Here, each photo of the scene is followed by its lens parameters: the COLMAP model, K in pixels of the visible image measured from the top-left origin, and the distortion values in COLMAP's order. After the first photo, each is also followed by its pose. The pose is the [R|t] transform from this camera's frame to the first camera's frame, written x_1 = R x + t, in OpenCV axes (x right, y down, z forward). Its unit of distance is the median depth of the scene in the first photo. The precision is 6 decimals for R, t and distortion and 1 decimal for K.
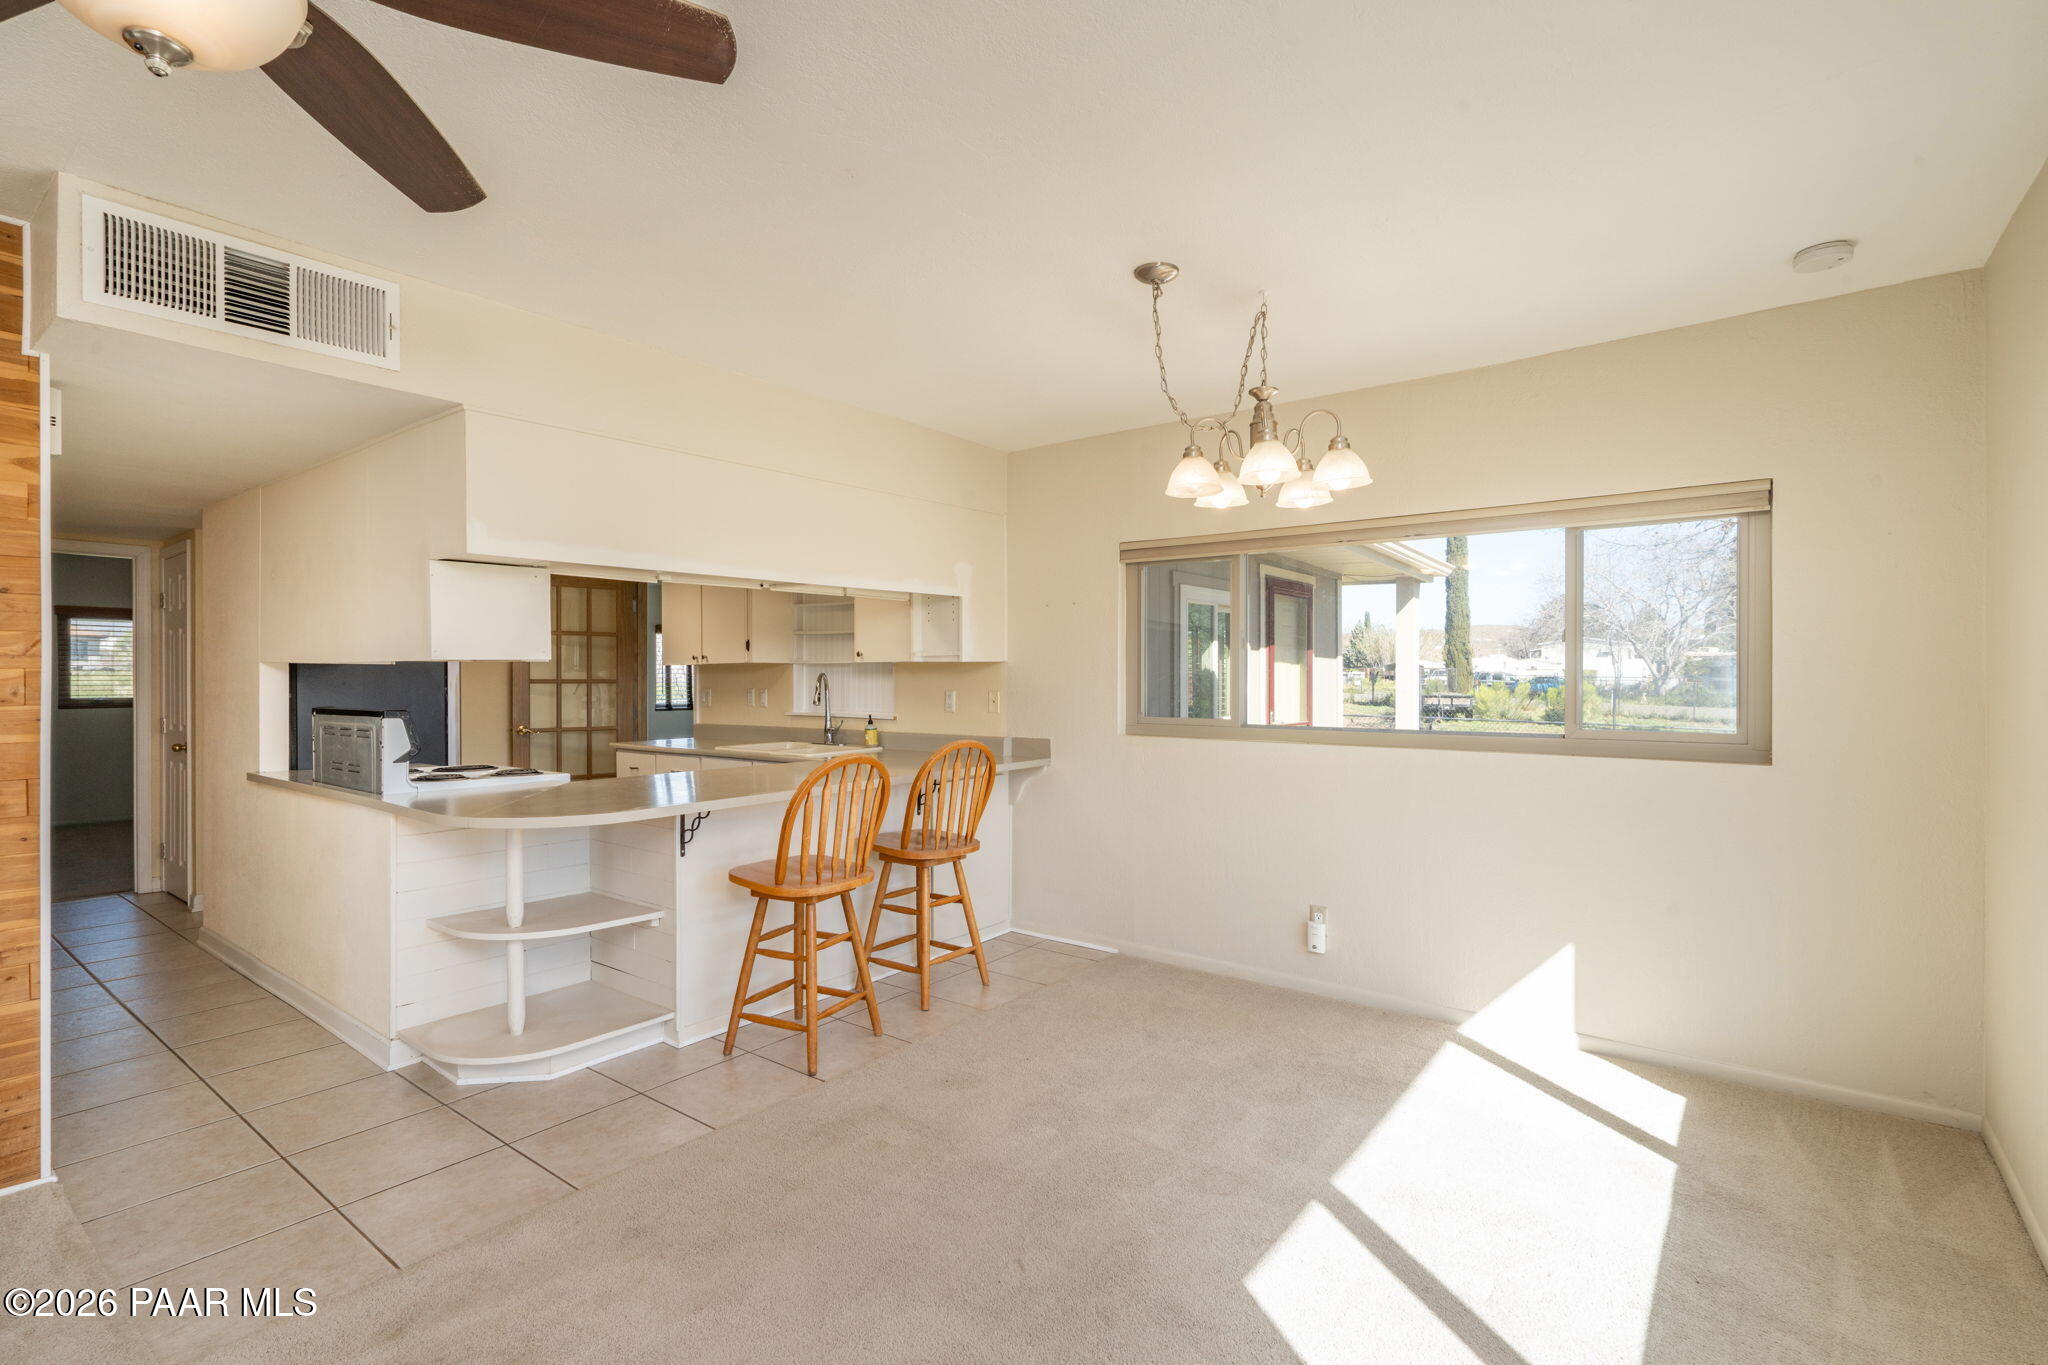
lens RADIAL K [[940.9, 0, 1024.0], [0, 940.9, 682.5], [0, 0, 1]] dist [-0.001244, -0.000251]
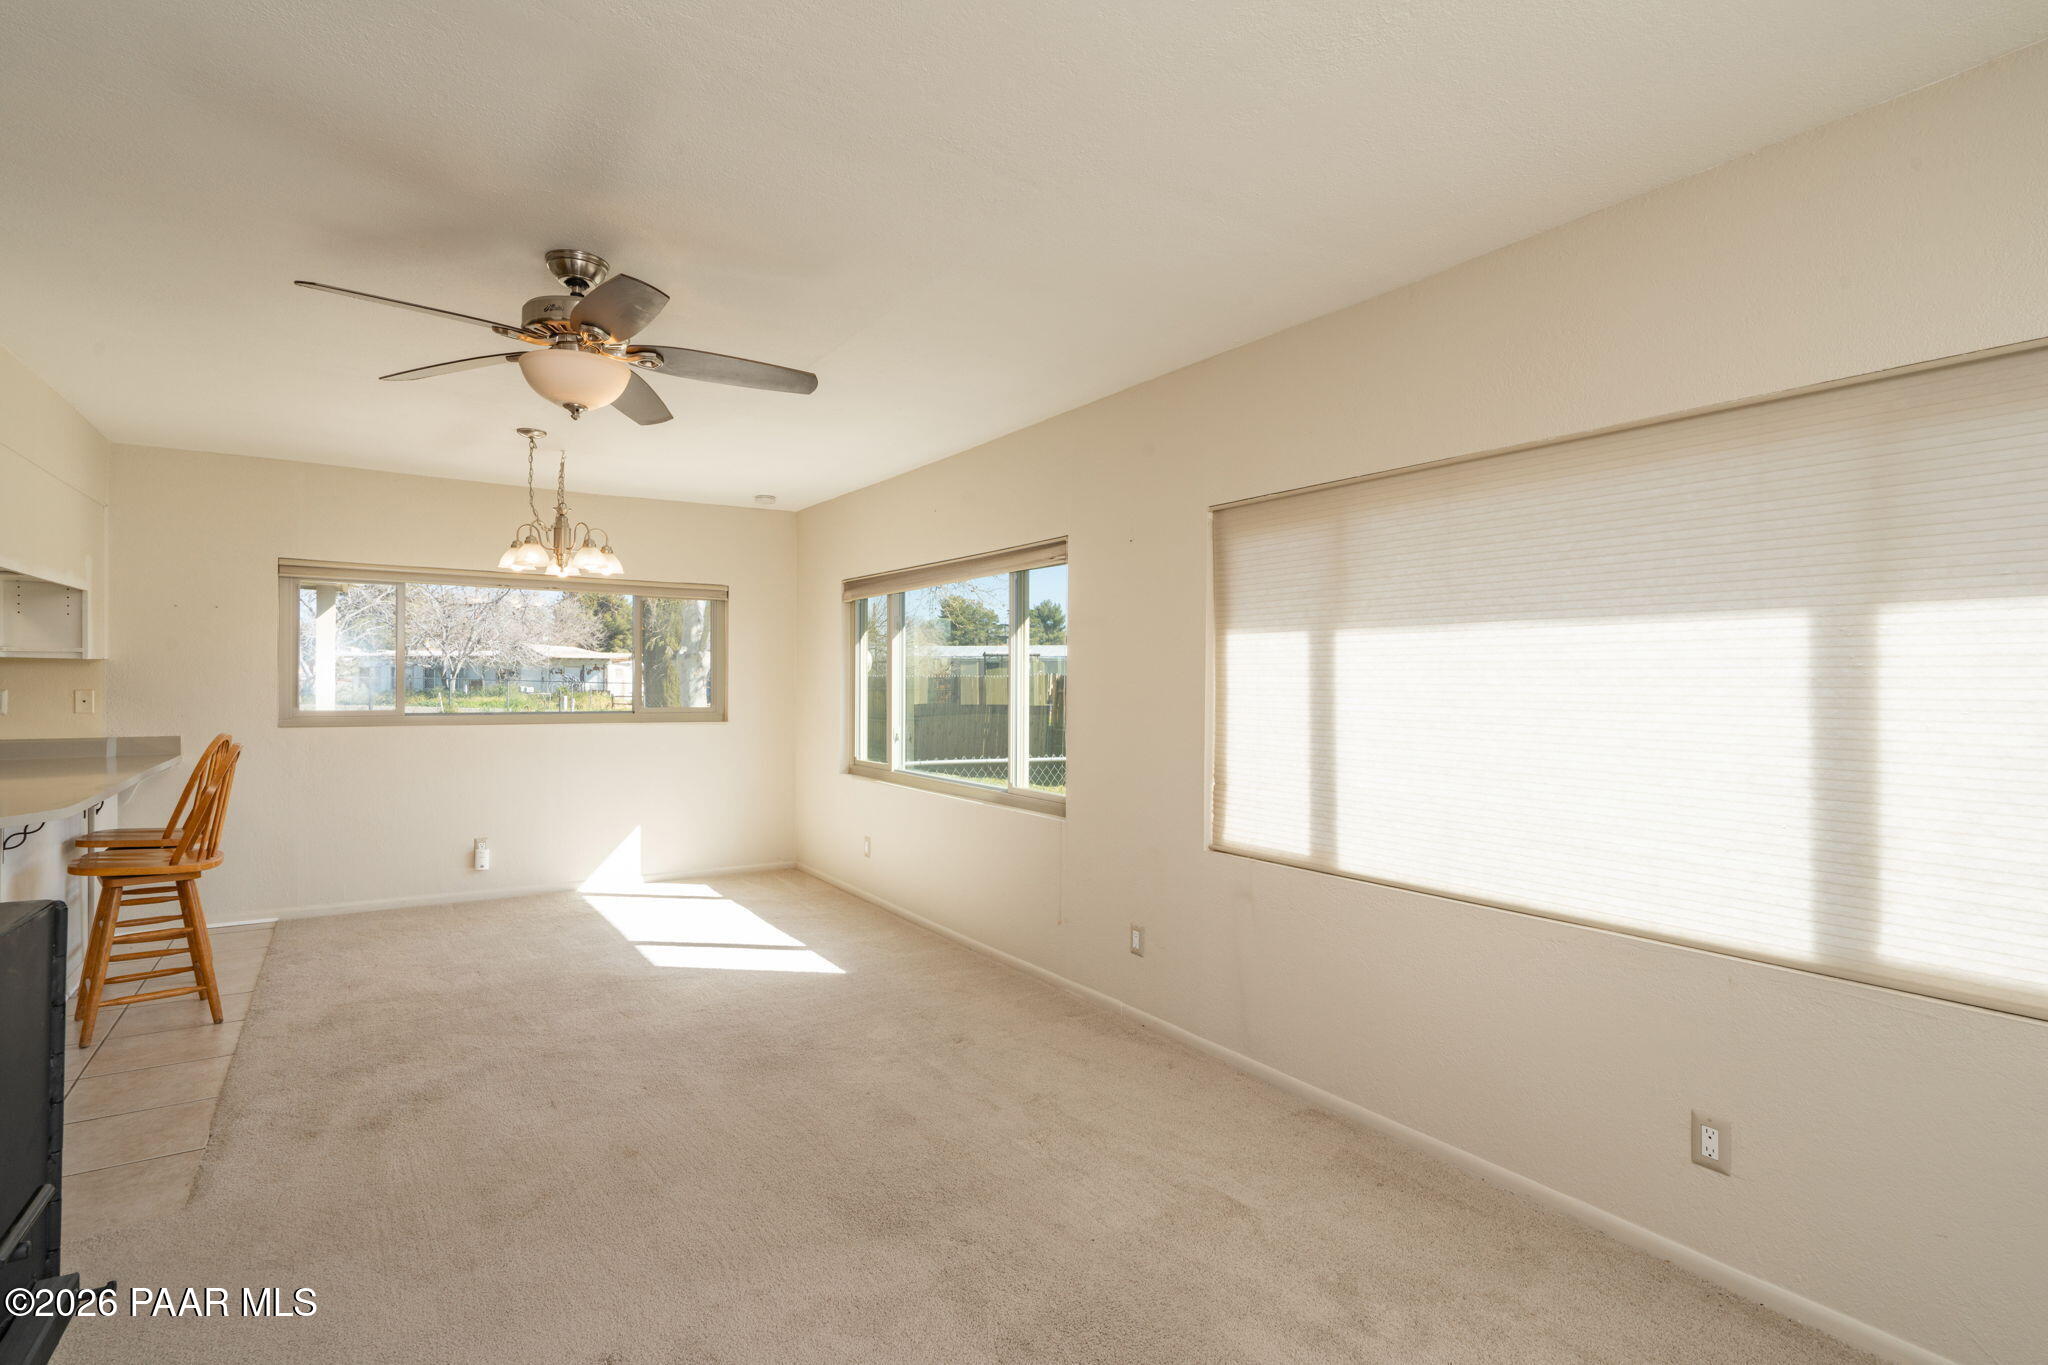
lens RADIAL K [[940.9, 0, 1024.0], [0, 940.9, 682.5], [0, 0, 1]] dist [-0.001244, -0.000251]
pose [[0.304580, 0.000337, 0.952487, -0.972428], [-0.001961, 0.999998, 0.000273, -0.000962], [-0.952485, -0.001951, 0.304580, -0.269206]]
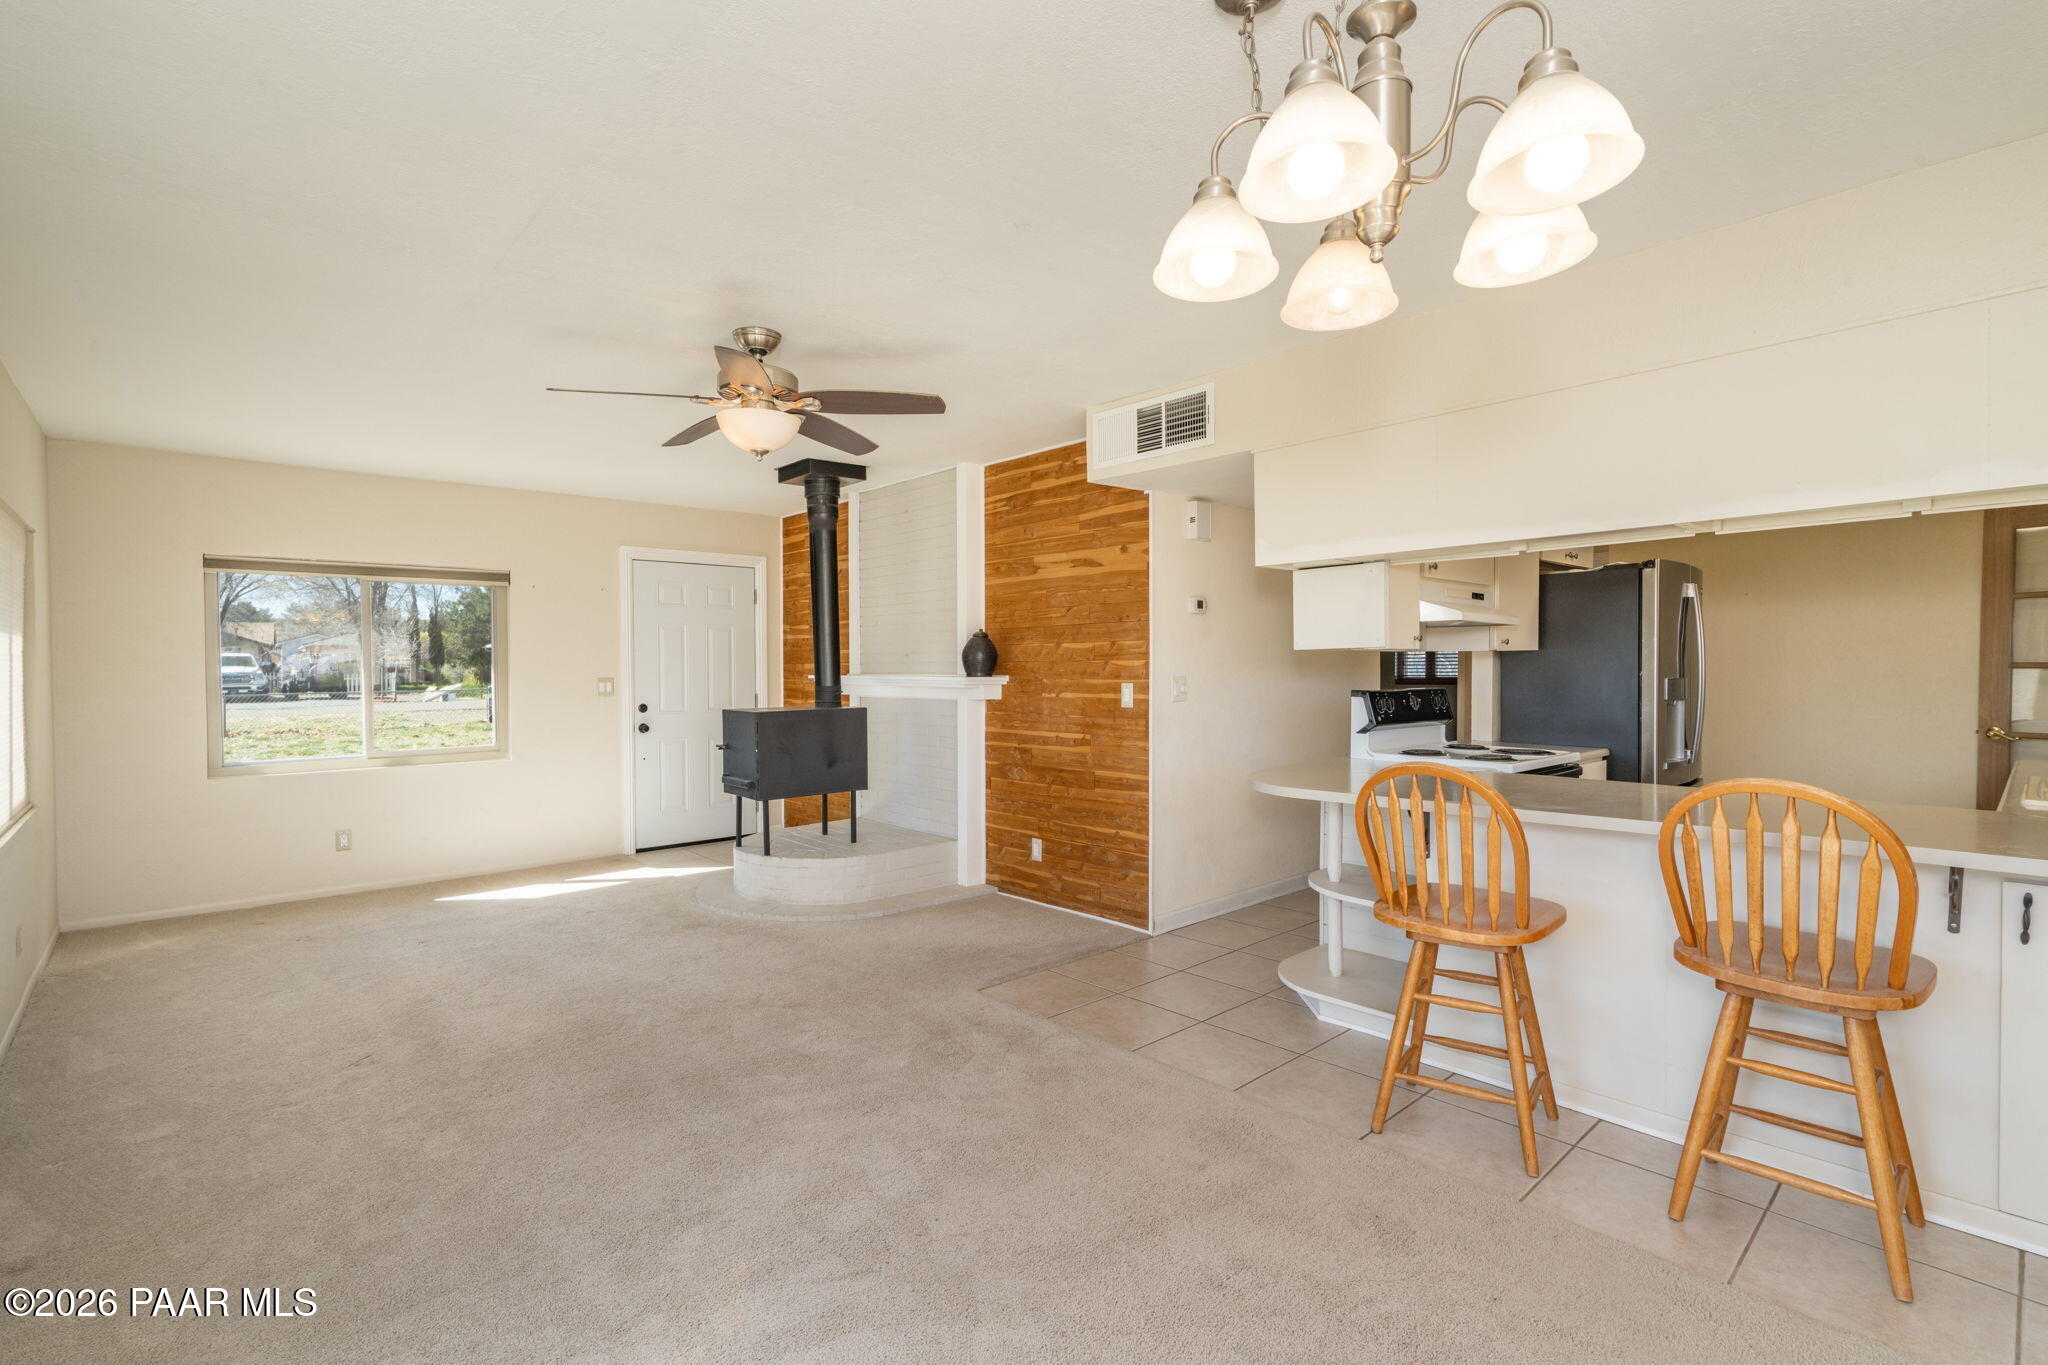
lens RADIAL K [[940.9, 0, 1024.0], [0, 940.9, 682.5], [0, 0, 1]] dist [-0.001244, -0.000251]
pose [[-0.172769, 0.016742, -0.984820, 0.624216], [0.000604, 0.999857, 0.016891, -0.001373], [0.984962, 0.002323, -0.172754, 0.795716]]
